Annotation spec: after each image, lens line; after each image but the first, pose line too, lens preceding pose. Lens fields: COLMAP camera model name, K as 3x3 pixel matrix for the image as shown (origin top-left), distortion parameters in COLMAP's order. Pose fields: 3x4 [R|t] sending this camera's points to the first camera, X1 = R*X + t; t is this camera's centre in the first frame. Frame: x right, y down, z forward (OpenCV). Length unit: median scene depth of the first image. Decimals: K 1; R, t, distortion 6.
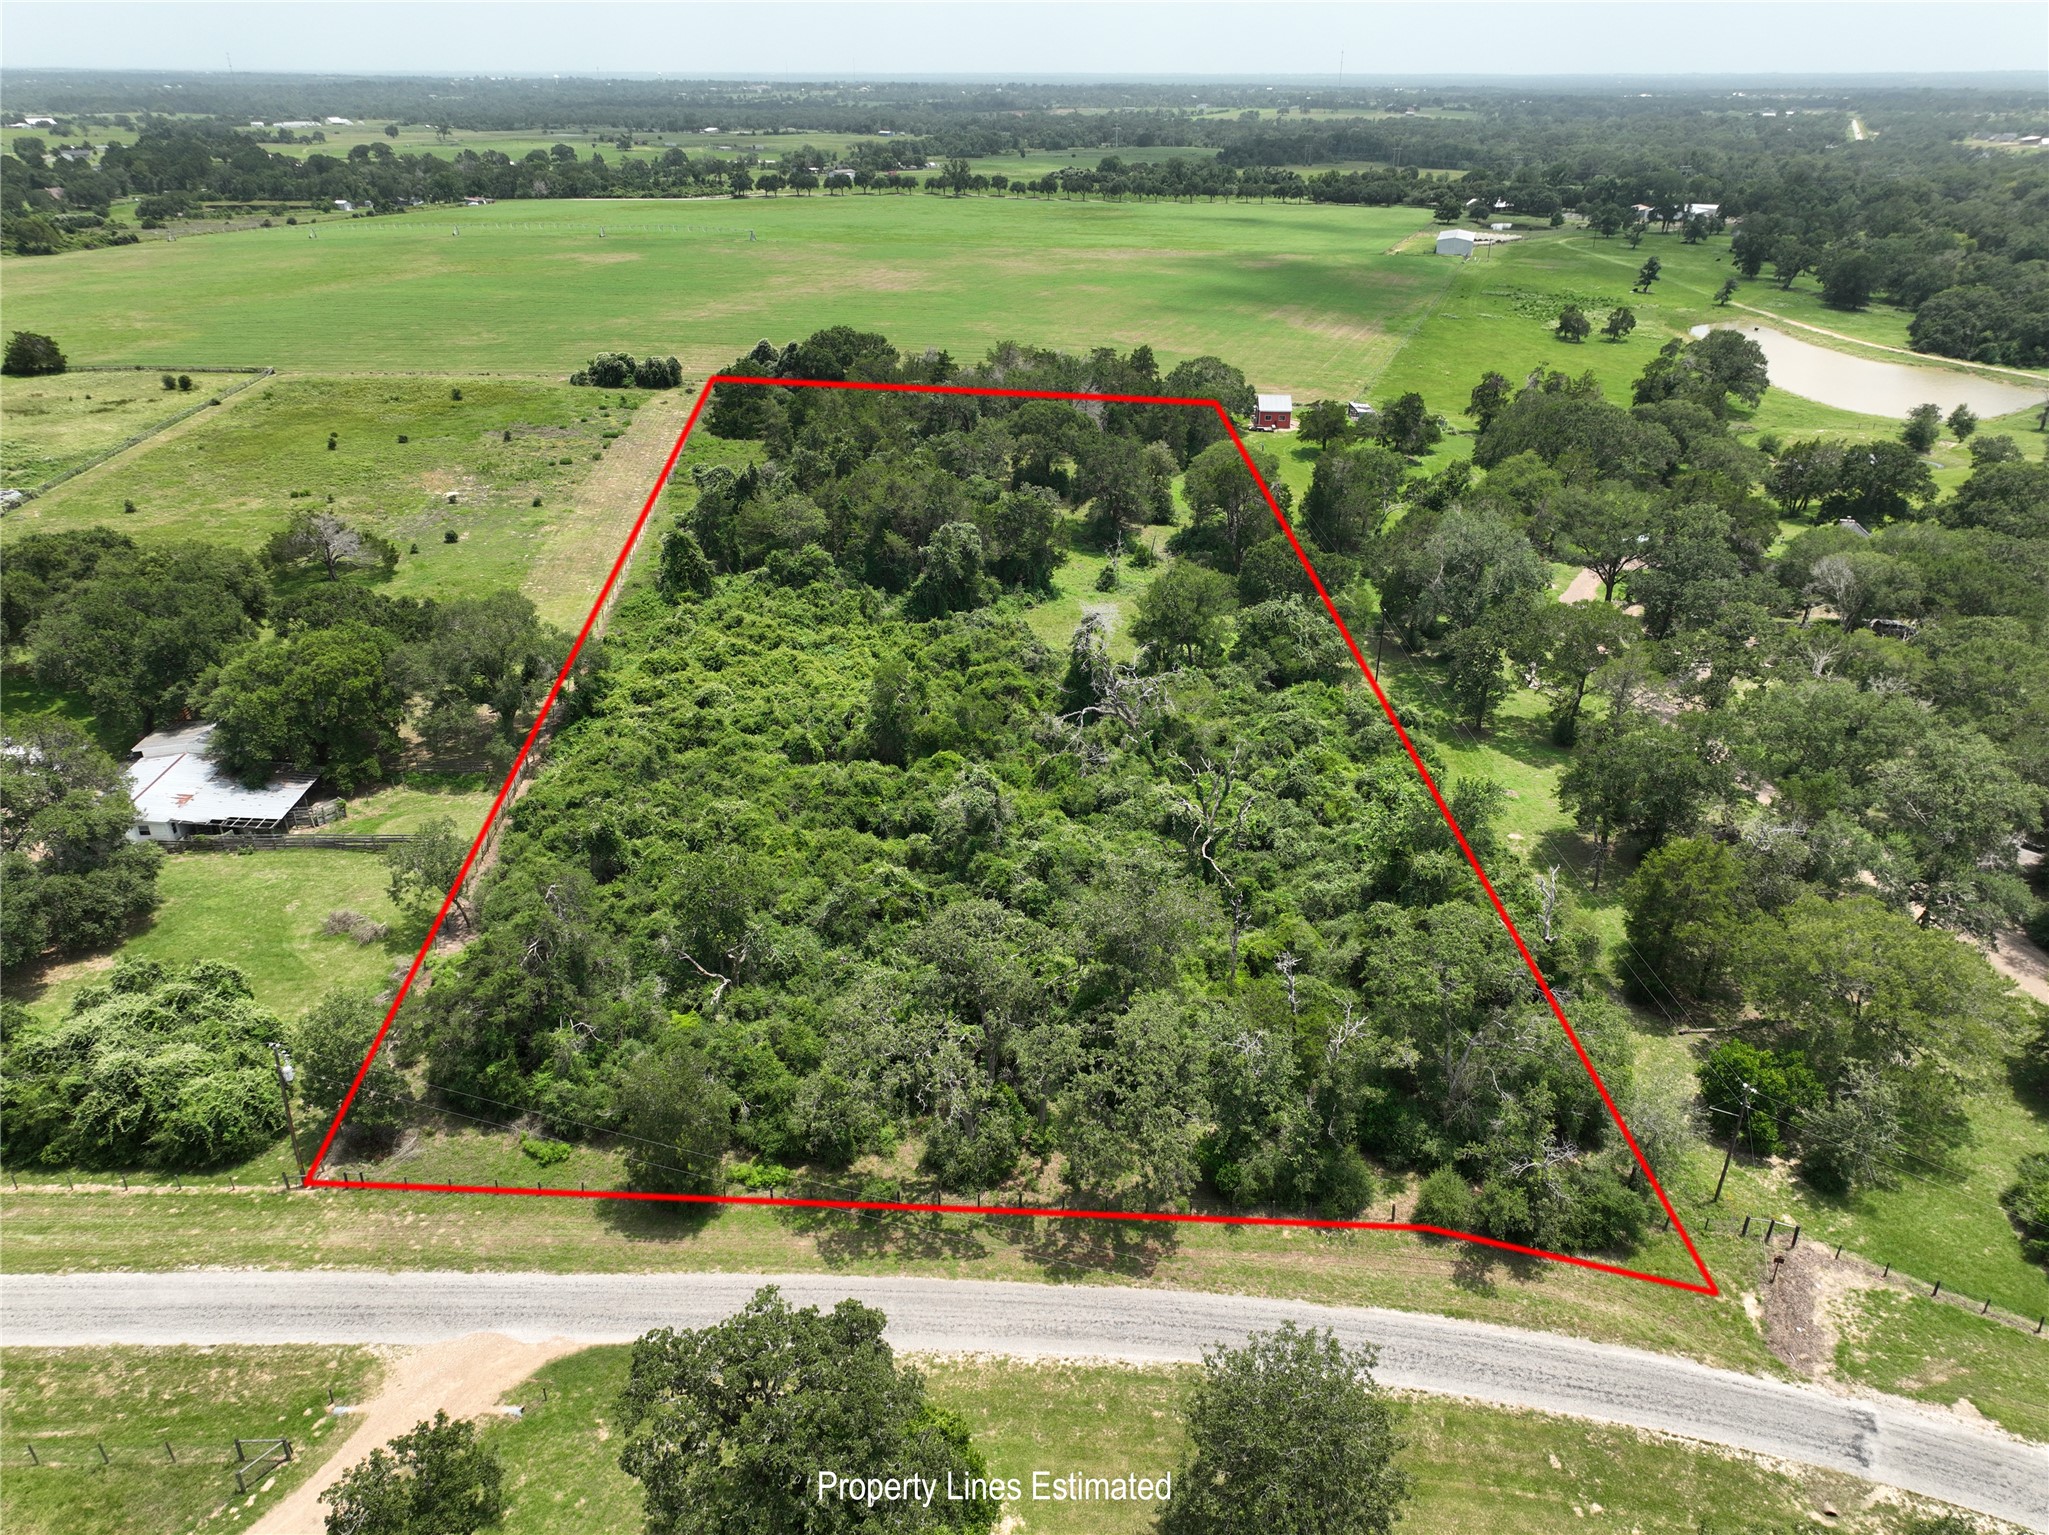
lens RADIAL K [[1427.2, 0, 1024.5], [0, 1427.2, 767.5], [0, 0, 1]] dist [-0.007715, 0.028657]
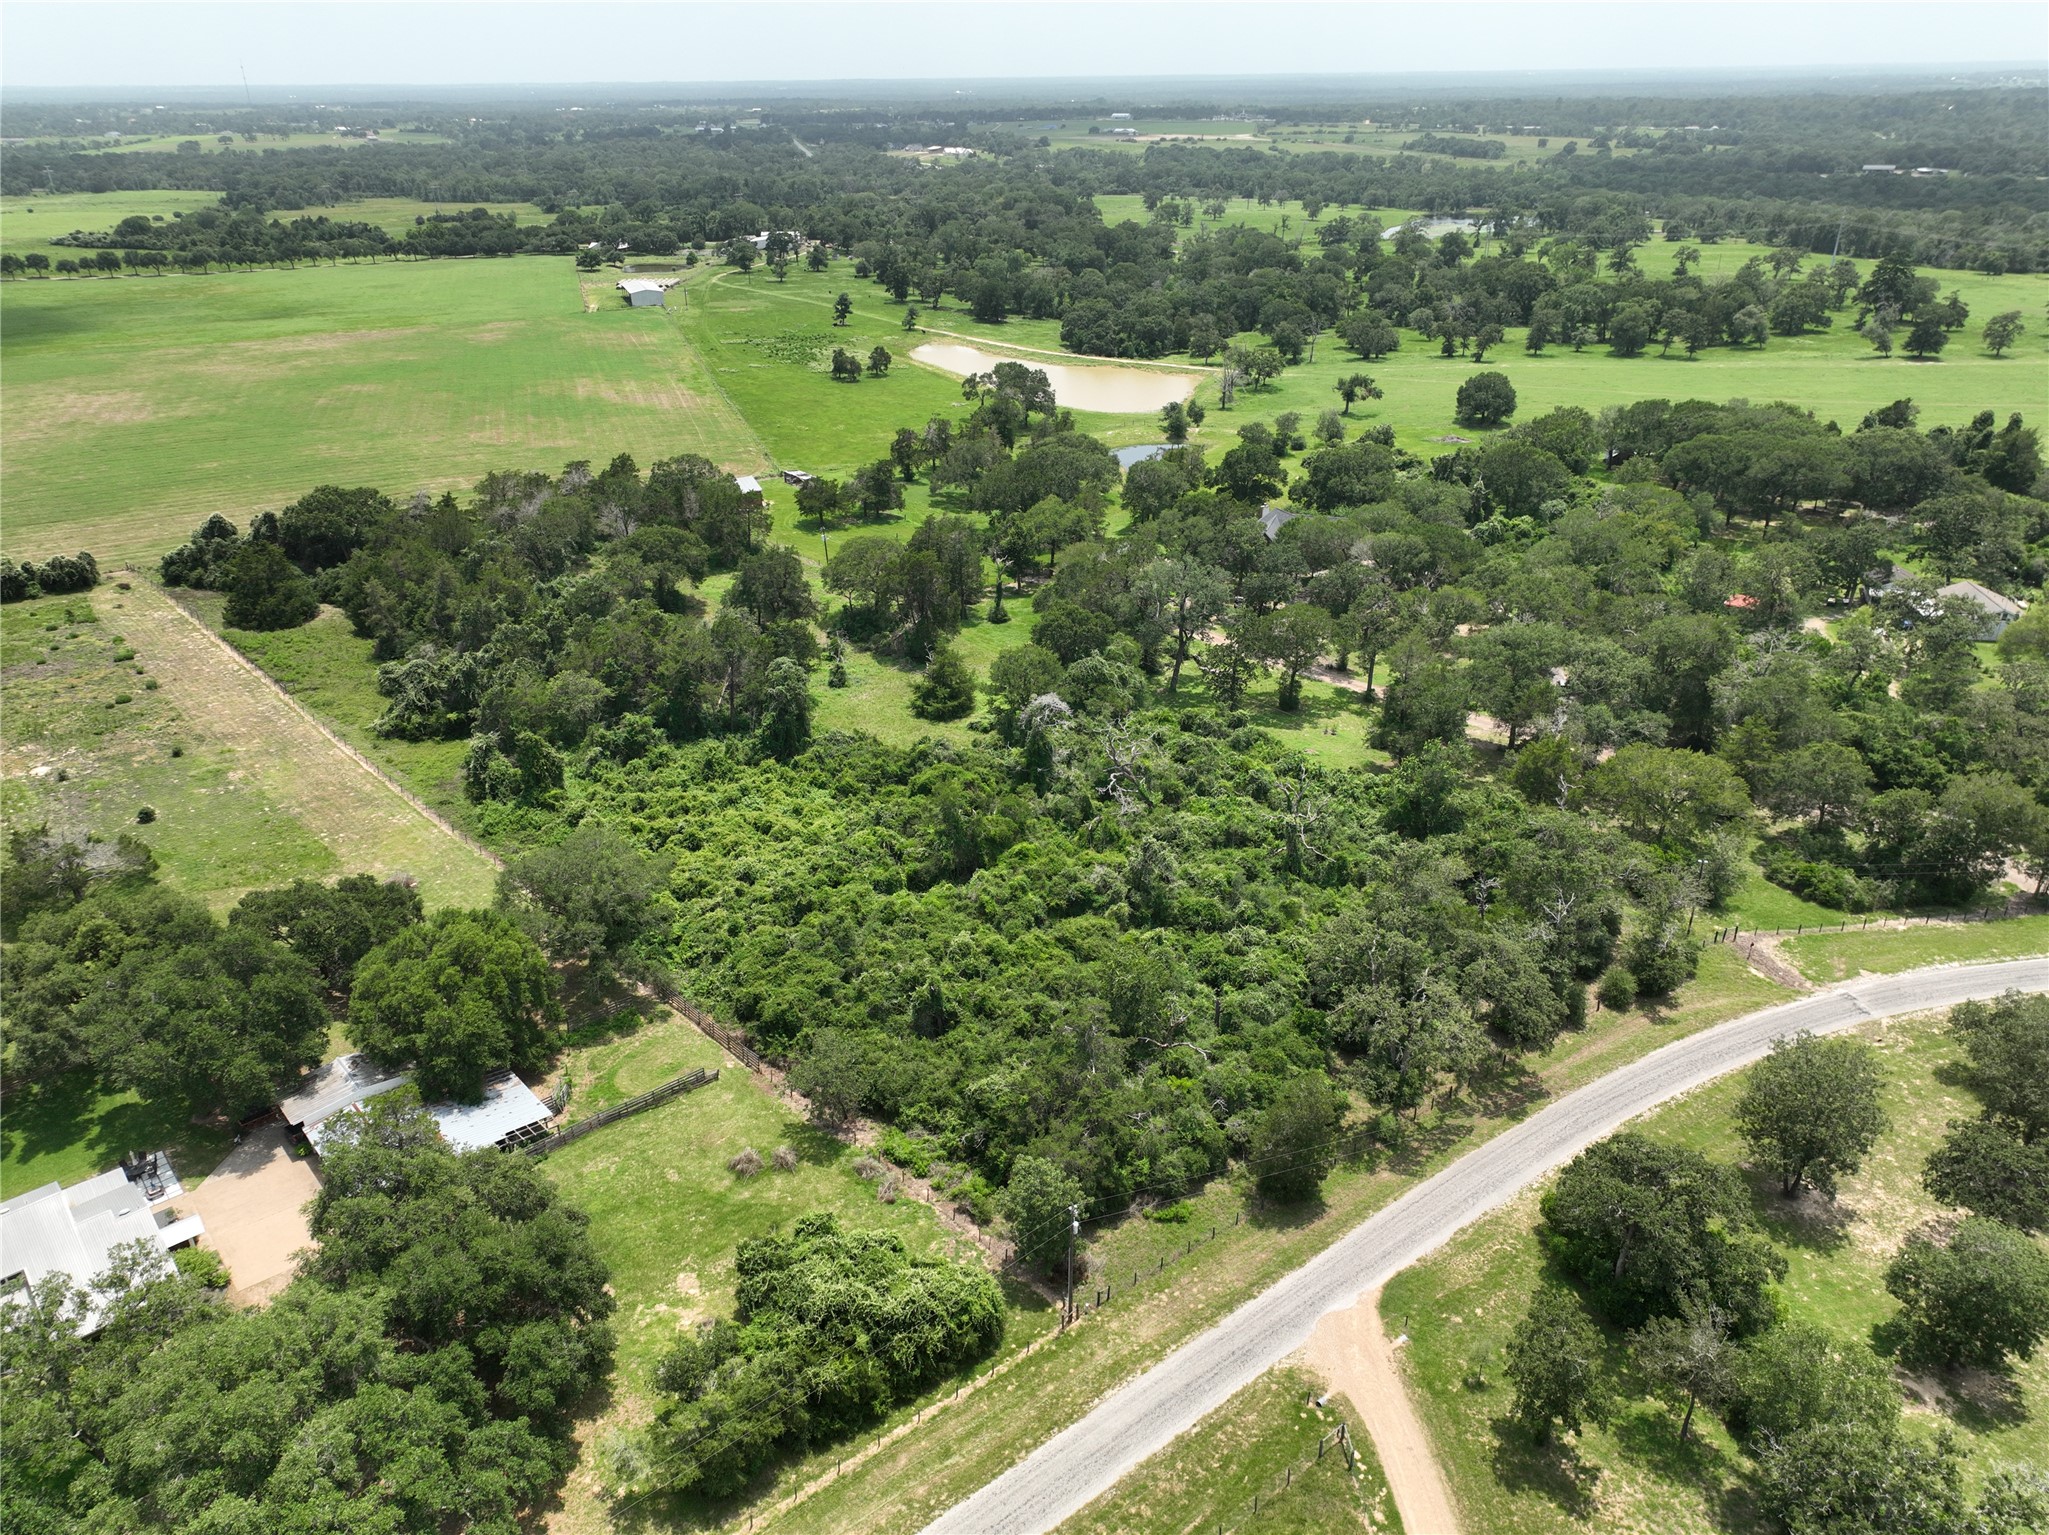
lens RADIAL K [[1427.2, 0, 1024.5], [0, 1427.2, 767.5], [0, 0, 1]] dist [-0.007715, 0.028657]
pose [[0.790457, -0.278321, 0.545633, -0.320299], [0.282187, 0.956110, 0.078898, -0.077312], [-0.543644, 0.091605, 0.834302, -0.005956]]
